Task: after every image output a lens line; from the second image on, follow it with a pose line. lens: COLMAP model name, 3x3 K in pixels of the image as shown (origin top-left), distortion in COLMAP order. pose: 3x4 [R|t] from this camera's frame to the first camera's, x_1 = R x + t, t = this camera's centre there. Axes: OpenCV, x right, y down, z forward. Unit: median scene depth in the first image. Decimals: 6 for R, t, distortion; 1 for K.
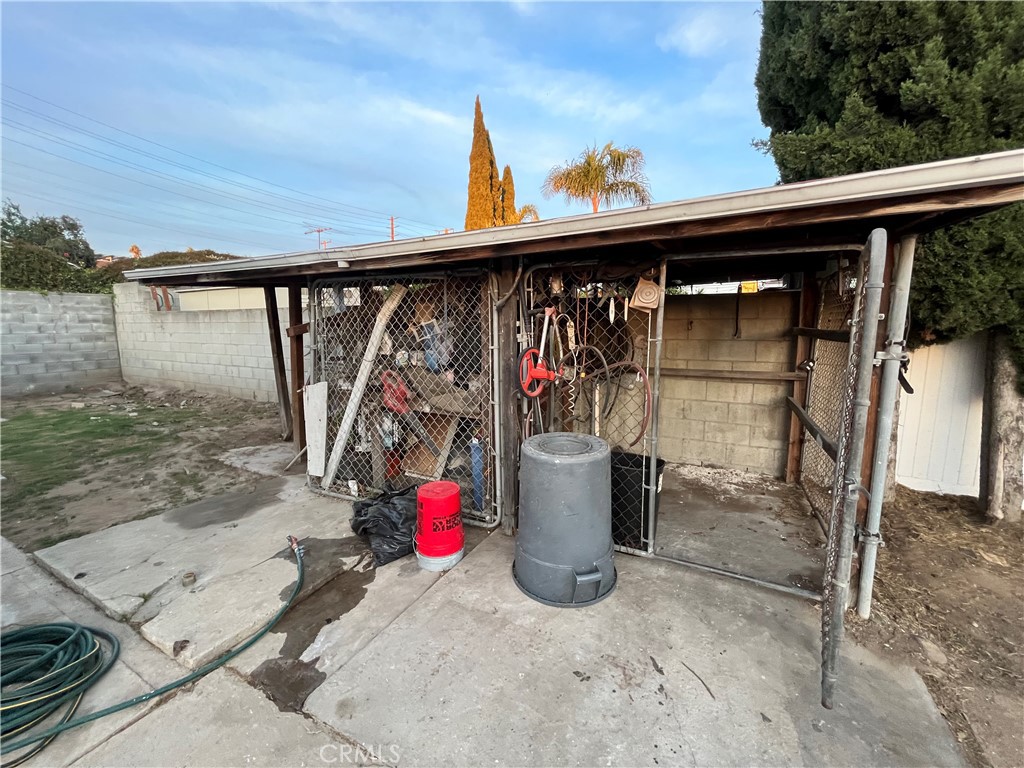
lens RADIAL K [[418.3, 0, 509.8], [0, 418.3, 381.5], [0, 0, 1]] dist [-0.002476, -0.000255]
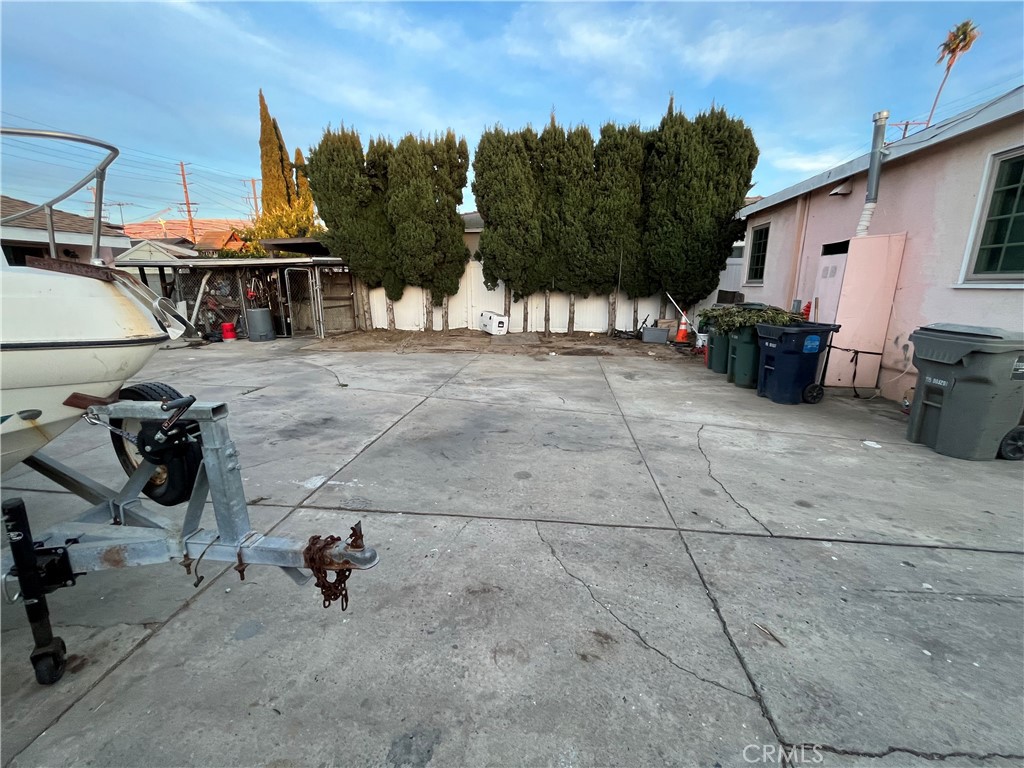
lens RADIAL K [[418.3, 0, 514.6], [0, 418.3, 383.1], [0, 0, 1]] dist [-0.002476, -0.000255]
pose [[0.933108, -0.087107, 0.348886, 0.689627], [0.052548, 0.992833, 0.107341, 0.388848], [-0.355736, -0.081827, 0.930998, -2.726856]]
